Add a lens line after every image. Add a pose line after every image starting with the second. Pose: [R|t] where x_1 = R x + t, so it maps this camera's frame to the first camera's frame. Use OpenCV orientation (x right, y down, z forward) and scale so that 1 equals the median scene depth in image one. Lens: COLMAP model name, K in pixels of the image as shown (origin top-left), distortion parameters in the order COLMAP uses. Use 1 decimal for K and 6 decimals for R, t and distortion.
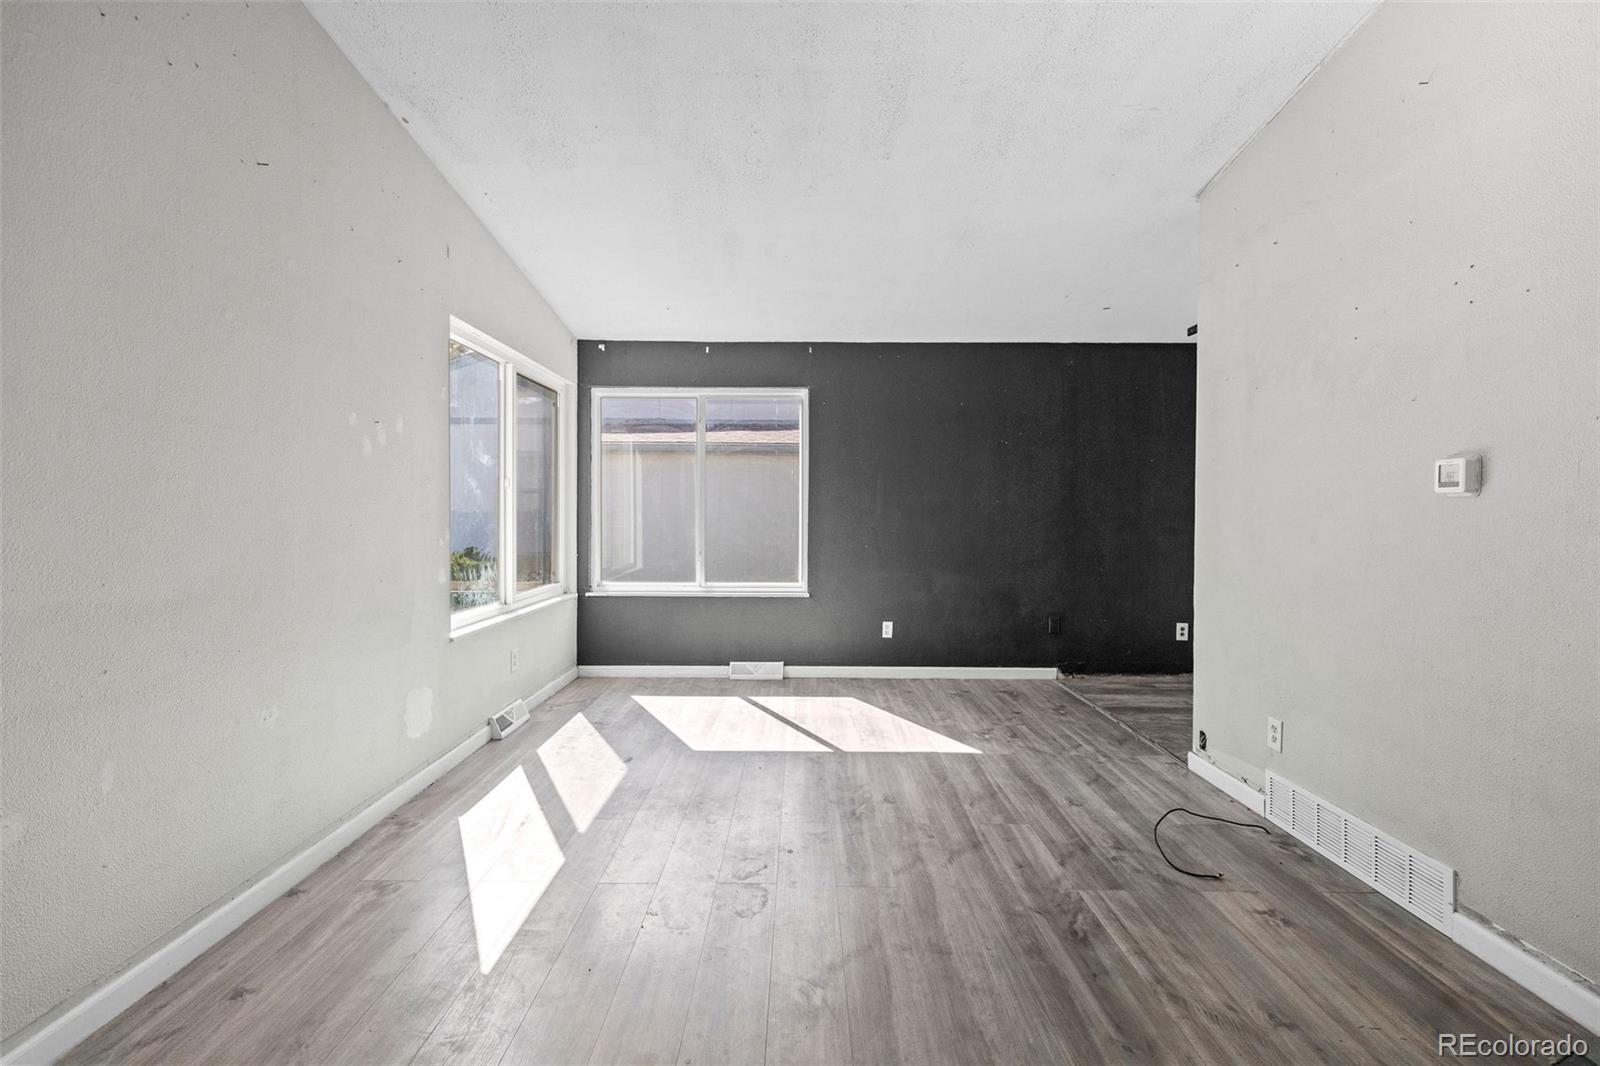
lens RADIAL K [[1472.9, 0, 799.8], [0, 1472.9, 531.3], [0, 0, 1]] dist [0.003509, 0.000000]
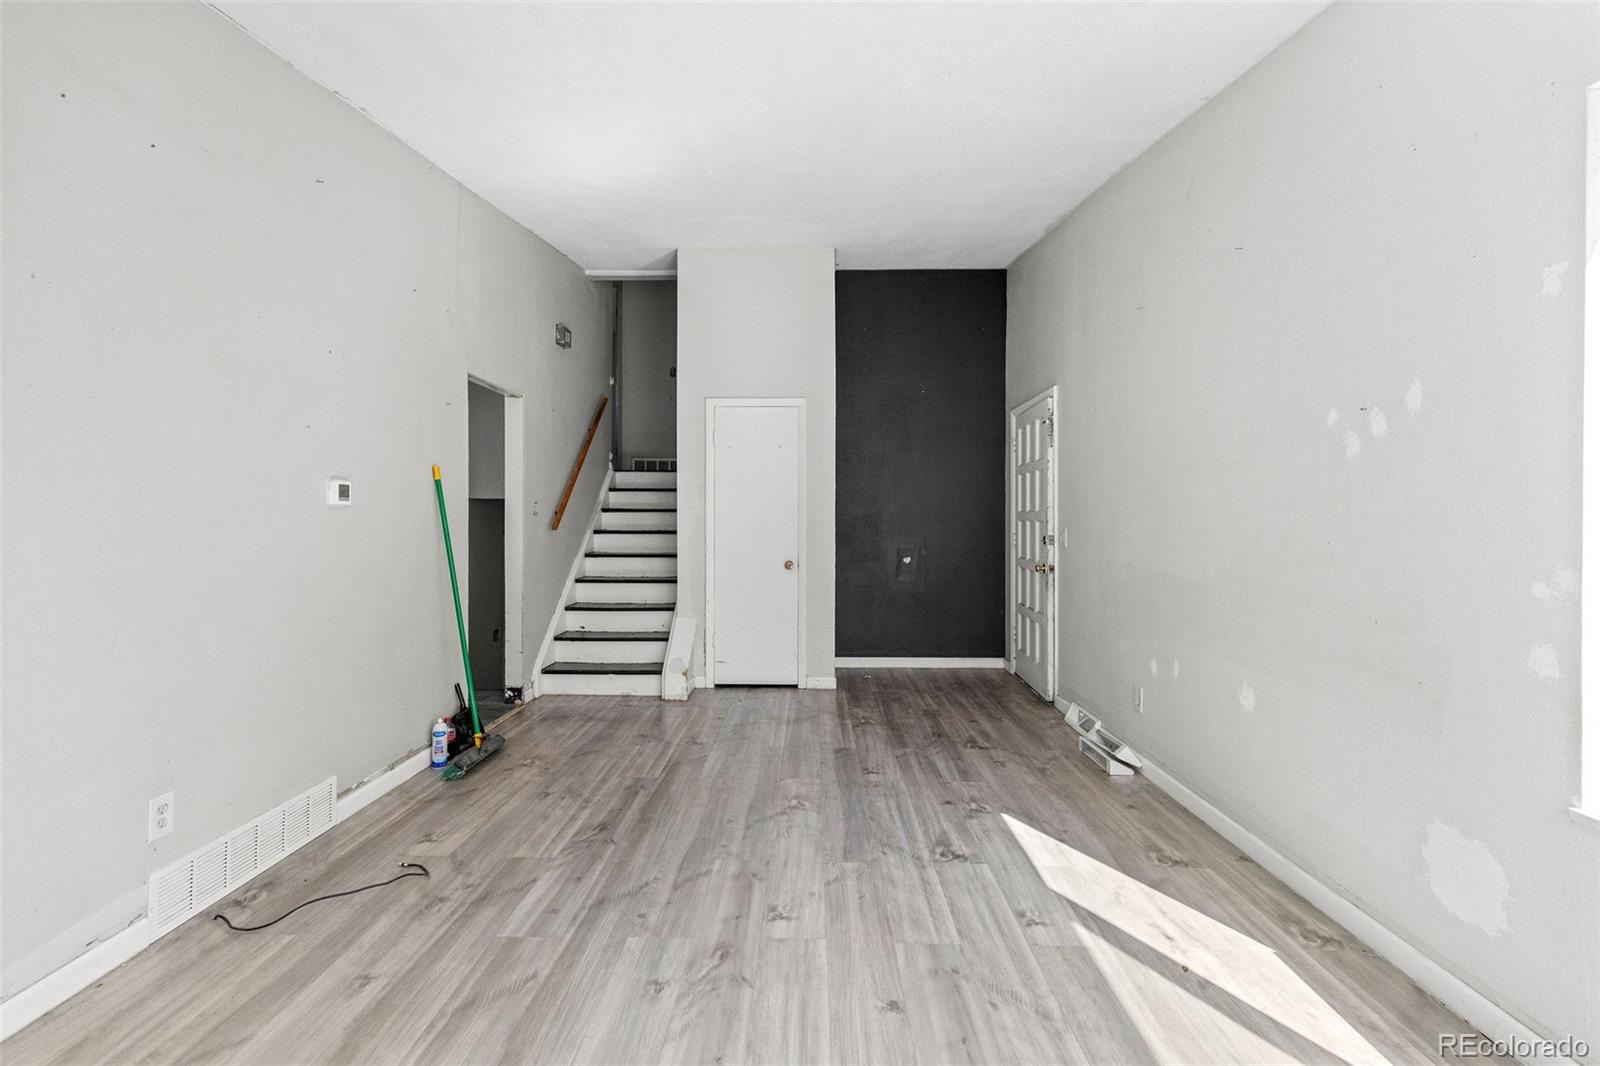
lens RADIAL K [[1472.9, 0, 799.8], [0, 1472.9, 530.6], [0, 0, 1]] dist [0.003509, 0.000000]
pose [[-0.999934, -0.008920, 0.007203, -0.003368], [-0.008789, 0.999800, 0.017943, -0.025578], [-0.007361, 0.017879, -0.999813, 1.999294]]
